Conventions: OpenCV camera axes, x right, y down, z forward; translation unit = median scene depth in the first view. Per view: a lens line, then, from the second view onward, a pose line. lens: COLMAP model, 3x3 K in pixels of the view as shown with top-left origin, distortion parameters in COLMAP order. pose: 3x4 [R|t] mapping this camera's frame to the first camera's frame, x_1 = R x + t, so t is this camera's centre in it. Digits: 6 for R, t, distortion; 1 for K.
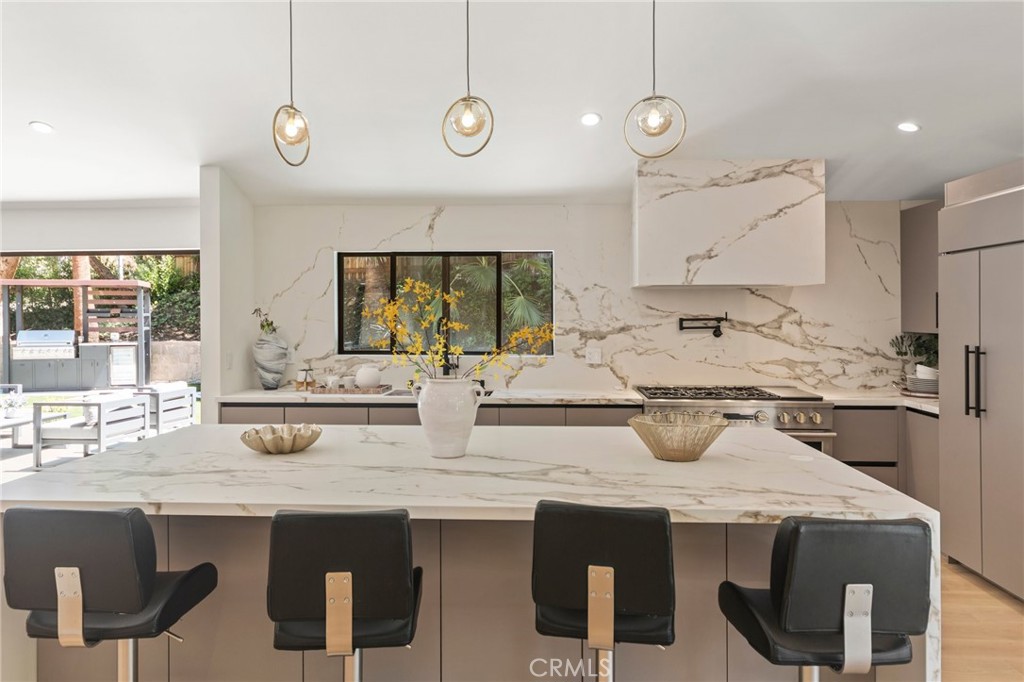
lens RADIAL K [[693.6, 0, 504.6], [0, 693.6, 310.6], [0, 0, 1]] dist [-0.009255, 0.005810]
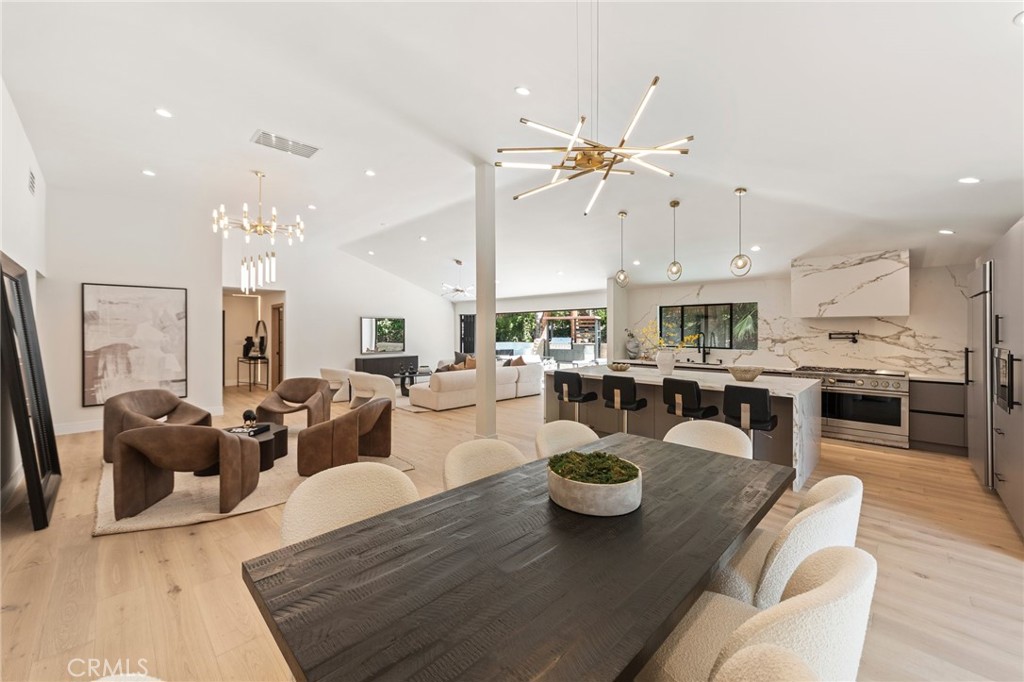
lens RADIAL K [[396.6, 0, 509.9], [0, 396.6, 332.5], [0, 0, 1]] dist [-0.002533, -0.000294]
pose [[0.755808, 0.003559, -0.654783, 0.299965], [0.002320, 0.999964, 0.008114, -0.002441], [0.654789, -0.007652, 0.755773, -0.452980]]
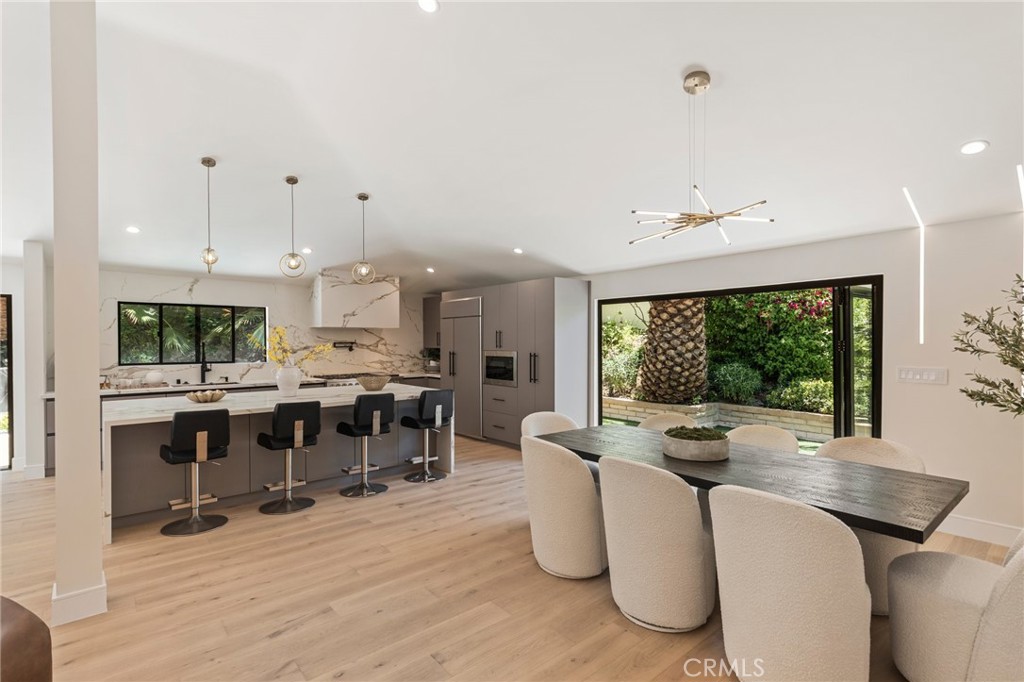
lens RADIAL K [[484.2, 0, 513.6], [0, 484.2, 346.2], [0, 0, 1]] dist [-0.004859, 0.000201]
pose [[0.723315, -0.007990, 0.690472, -0.363018], [-0.003283, 0.999882, 0.015009, -0.001402], [-0.690511, -0.013123, 0.723203, -0.436206]]
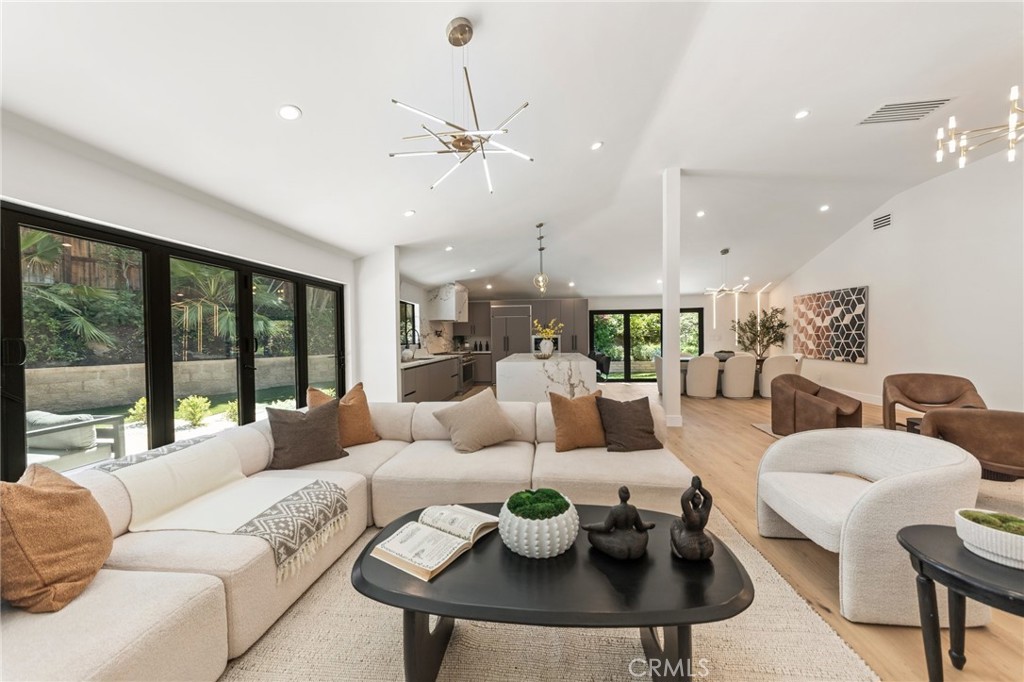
lens RADIAL K [[372.0, 0, 519.5], [0, 372.0, 344.5], [0, 0, 1]] dist [-0.000204, 0.001008]
pose [[0.031283, -0.019214, 0.999326, -1.349182], [0.006654, 0.999797, 0.019015, 0.042022], [-0.999488, 0.006055, 0.031404, 0.577260]]
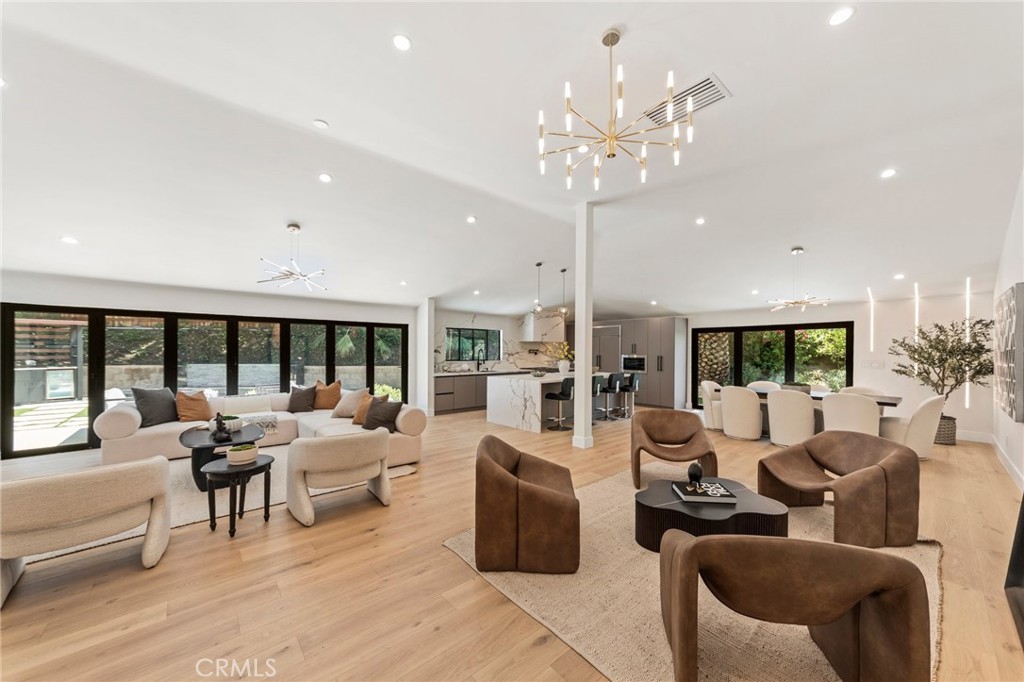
lens RADIAL K [[372.0, 0, 516.7], [0, 372.0, 352.0], [0, 0, 1]] dist [-0.000204, 0.001008]
pose [[0.703665, 0.002945, 0.710525, -1.217631], [-0.010039, 0.999933, 0.005798, 0.010821], [-0.710460, -0.011213, 0.703648, -0.371355]]
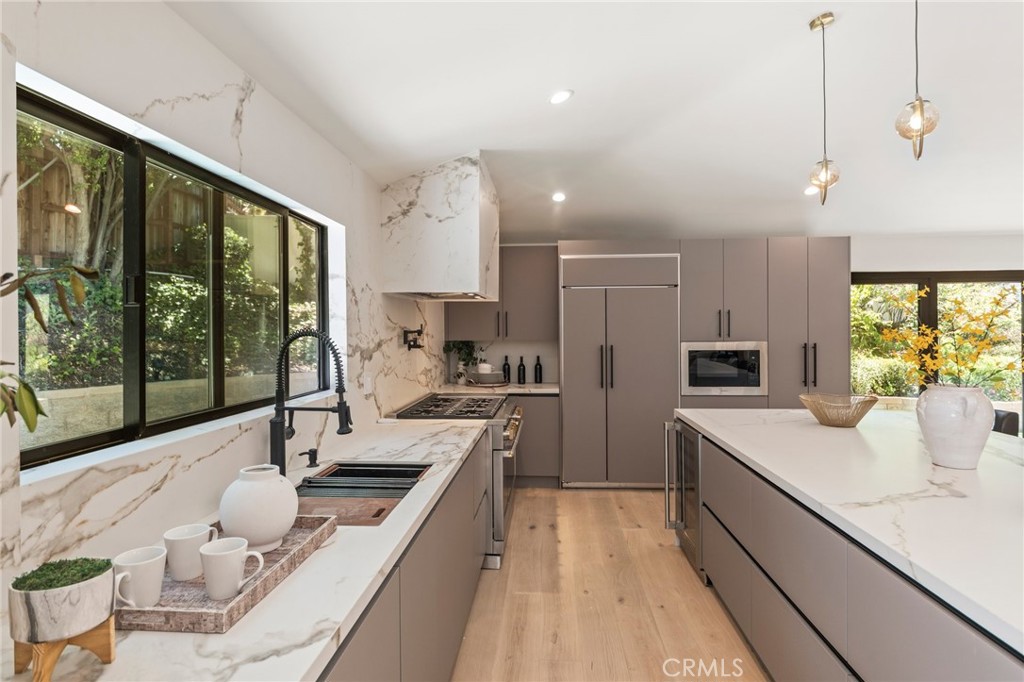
lens RADIAL K [[560.7, 0, 512.1], [0, 560.7, 334.9], [0, 0, 1]] dist [0.021152, -0.001159]
pose [[0.014849, -0.008667, 0.999852, -0.458962], [0.001509, 0.999961, 0.008646, 0.010183], [-0.999889, 0.001381, 0.014862, 0.842623]]
